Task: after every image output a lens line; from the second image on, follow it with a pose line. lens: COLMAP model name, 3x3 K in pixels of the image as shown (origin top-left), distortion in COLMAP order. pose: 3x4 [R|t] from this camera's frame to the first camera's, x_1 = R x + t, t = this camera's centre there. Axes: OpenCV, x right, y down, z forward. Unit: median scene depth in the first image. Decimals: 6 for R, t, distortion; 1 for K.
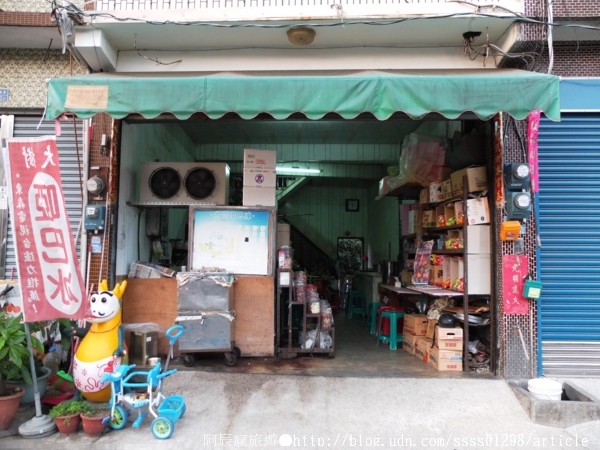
lens RADIAL K [[480.9, 0, 300.0], [0, 480.9, 225.0], [0, 0, 1]] dist [-0.008200, 0.002556]
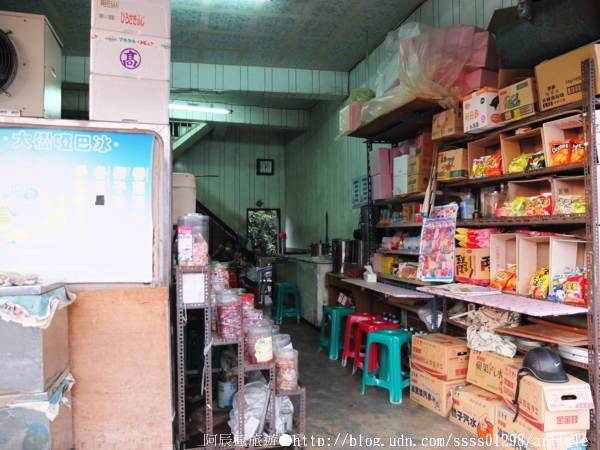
lens RADIAL K [[475.9, 0, 300.0], [0, 475.9, 225.0], [0, 0, 1]] dist [-0.048055, 0.007099]
pose [[0.972463, -0.015054, 0.232570, -0.037156], [0.003558, 0.998754, 0.049771, 0.032322], [-0.233030, -0.047573, 0.971305, 0.558604]]
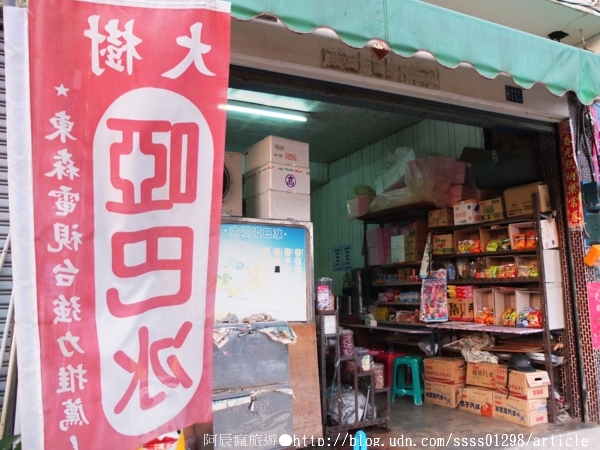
lens RADIAL K [[475.9, 0, 300.0], [0, 475.9, 225.0], [0, 0, 1]] dist [-0.057966, 0.003734]
pose [[0.895638, 0.035157, 0.443392, -0.378181], [-0.003018, 0.997329, -0.072983, 0.017360], [-0.444773, 0.064028, 0.893352, 0.392756]]
